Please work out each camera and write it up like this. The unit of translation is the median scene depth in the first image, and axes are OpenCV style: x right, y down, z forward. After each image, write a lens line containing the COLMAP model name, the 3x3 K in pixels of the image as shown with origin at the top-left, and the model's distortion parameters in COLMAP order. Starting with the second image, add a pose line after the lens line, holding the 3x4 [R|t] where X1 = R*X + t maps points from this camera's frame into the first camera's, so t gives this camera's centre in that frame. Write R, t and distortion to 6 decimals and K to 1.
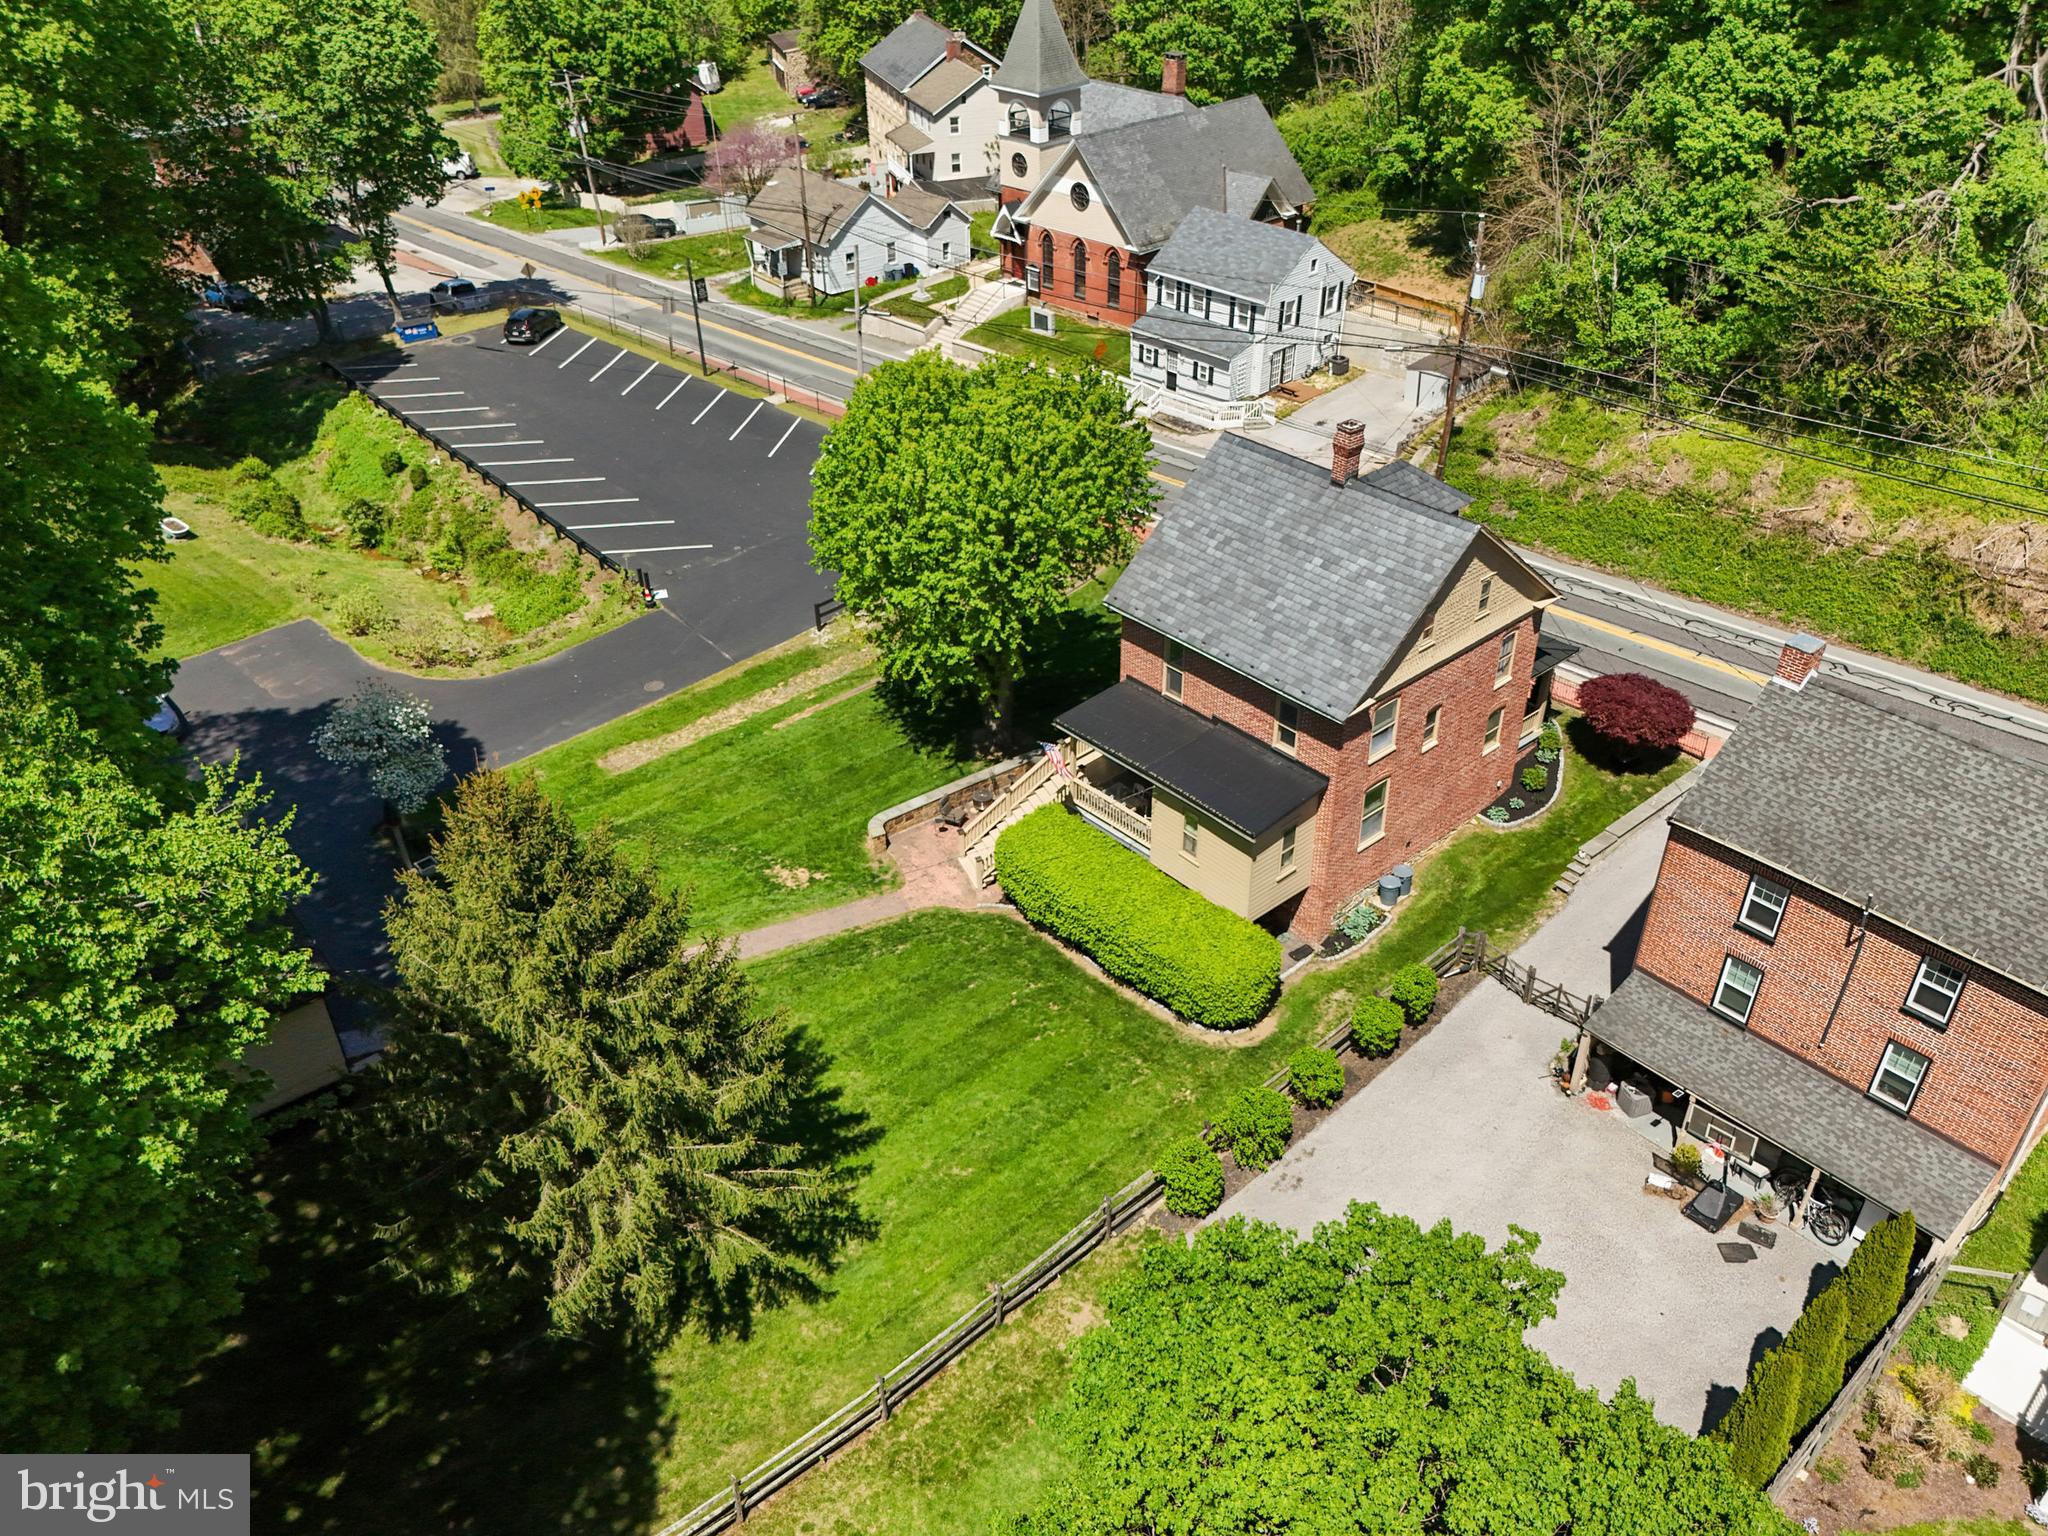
lens RADIAL K [[1527.2, 0, 1027.8], [0, 1527.2, 751.2], [0, 0, 1]] dist [0.038347, -0.028084]
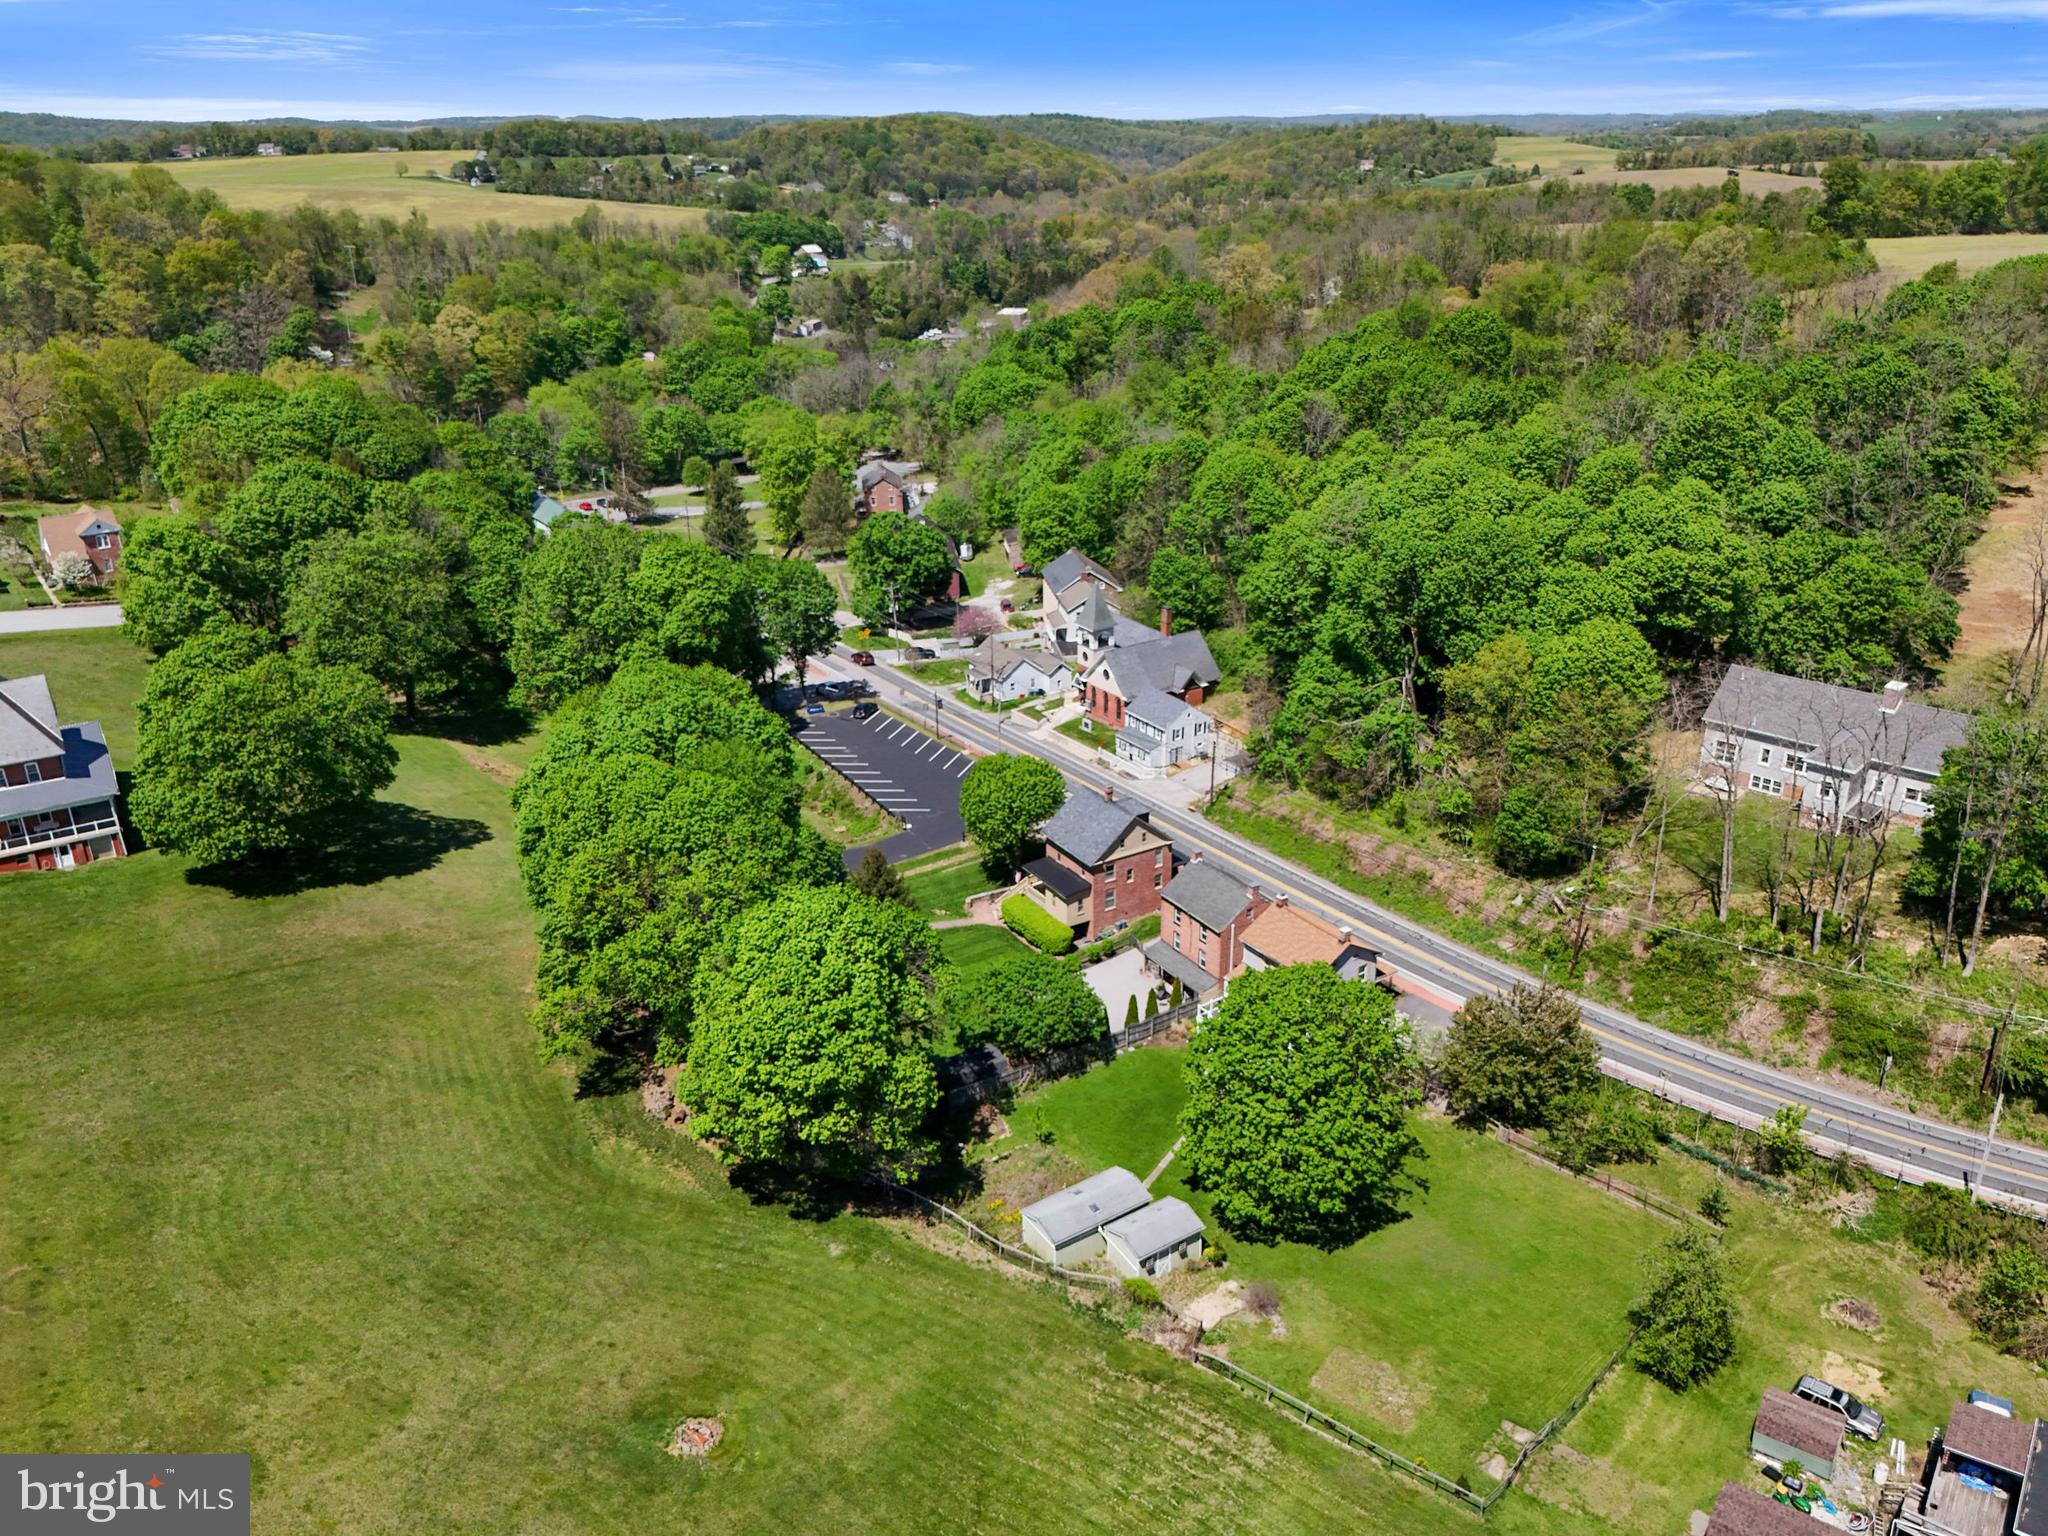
lens RADIAL K [[1520.6, 0, 1024.5], [0, 1520.6, 750.8], [0, 0, 1]] dist [0.033621, -0.007329]
pose [[0.985114, 0.069131, -0.157390, 0.268837], [-0.098817, 0.976913, -0.189408, 0.183804], [0.140662, 0.202141, 0.969202, -1.147352]]
